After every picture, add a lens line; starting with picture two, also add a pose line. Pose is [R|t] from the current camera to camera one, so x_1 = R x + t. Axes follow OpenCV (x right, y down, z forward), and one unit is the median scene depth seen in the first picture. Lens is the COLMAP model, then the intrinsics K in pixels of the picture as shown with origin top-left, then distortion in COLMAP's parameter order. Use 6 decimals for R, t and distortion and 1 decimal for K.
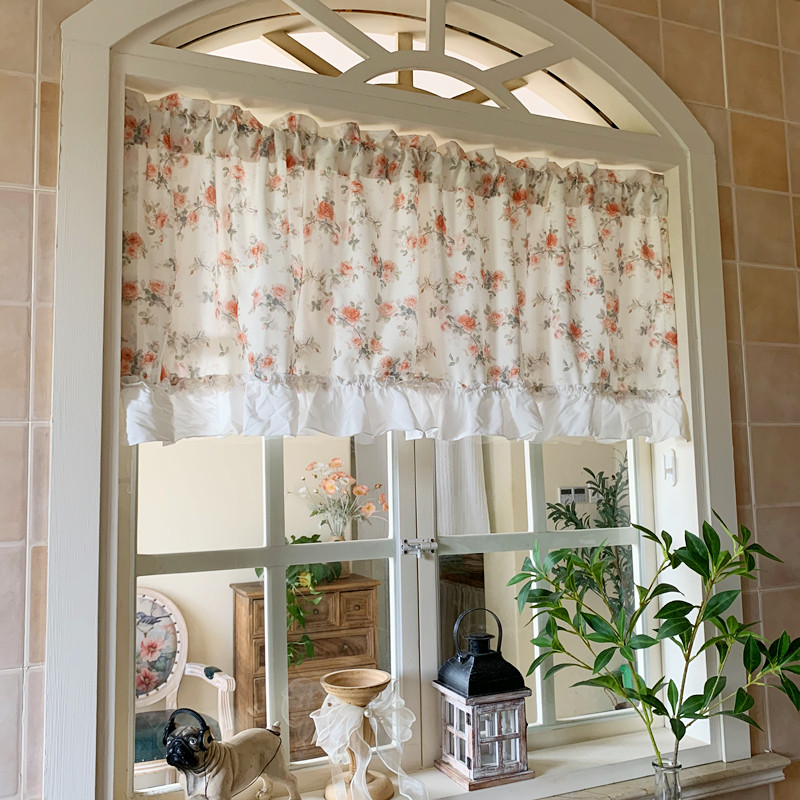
lens RADIAL K [[825.9, 0, 397.2], [0, 825.9, 378.1], [0, 0, 1]] dist [0.010101, 0.016799]
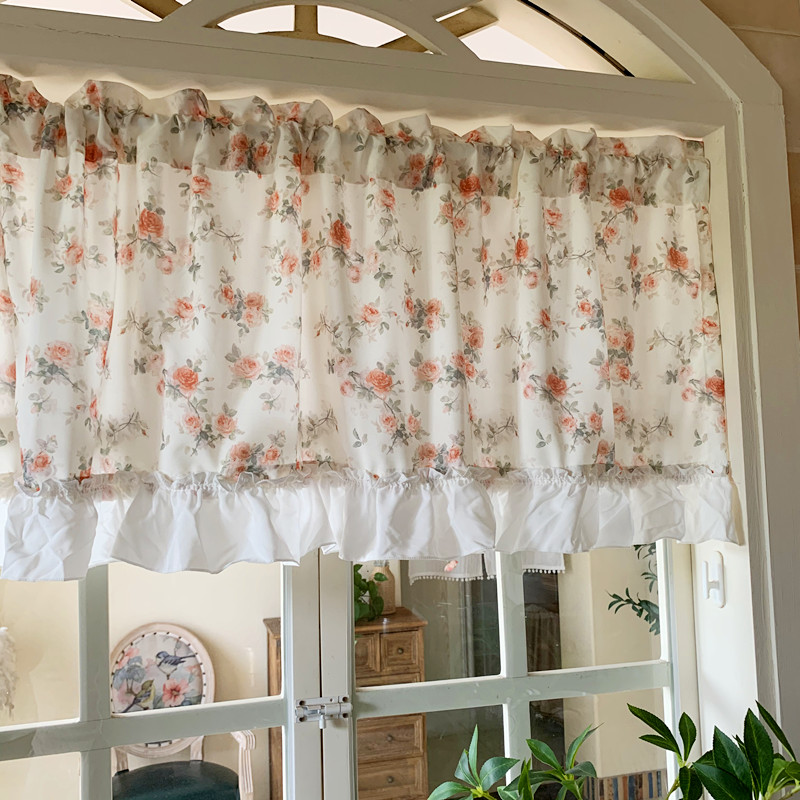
lens RADIAL K [[811.9, 0, 404.1], [0, 811.9, 375.7], [0, 0, 1]] dist [0.007425, 0.002706]
pose [[0.990976, -0.017255, -0.132925, 0.183827], [0.020024, 0.999609, 0.019529, -0.081056], [0.132536, -0.022014, 0.990934, 0.343325]]
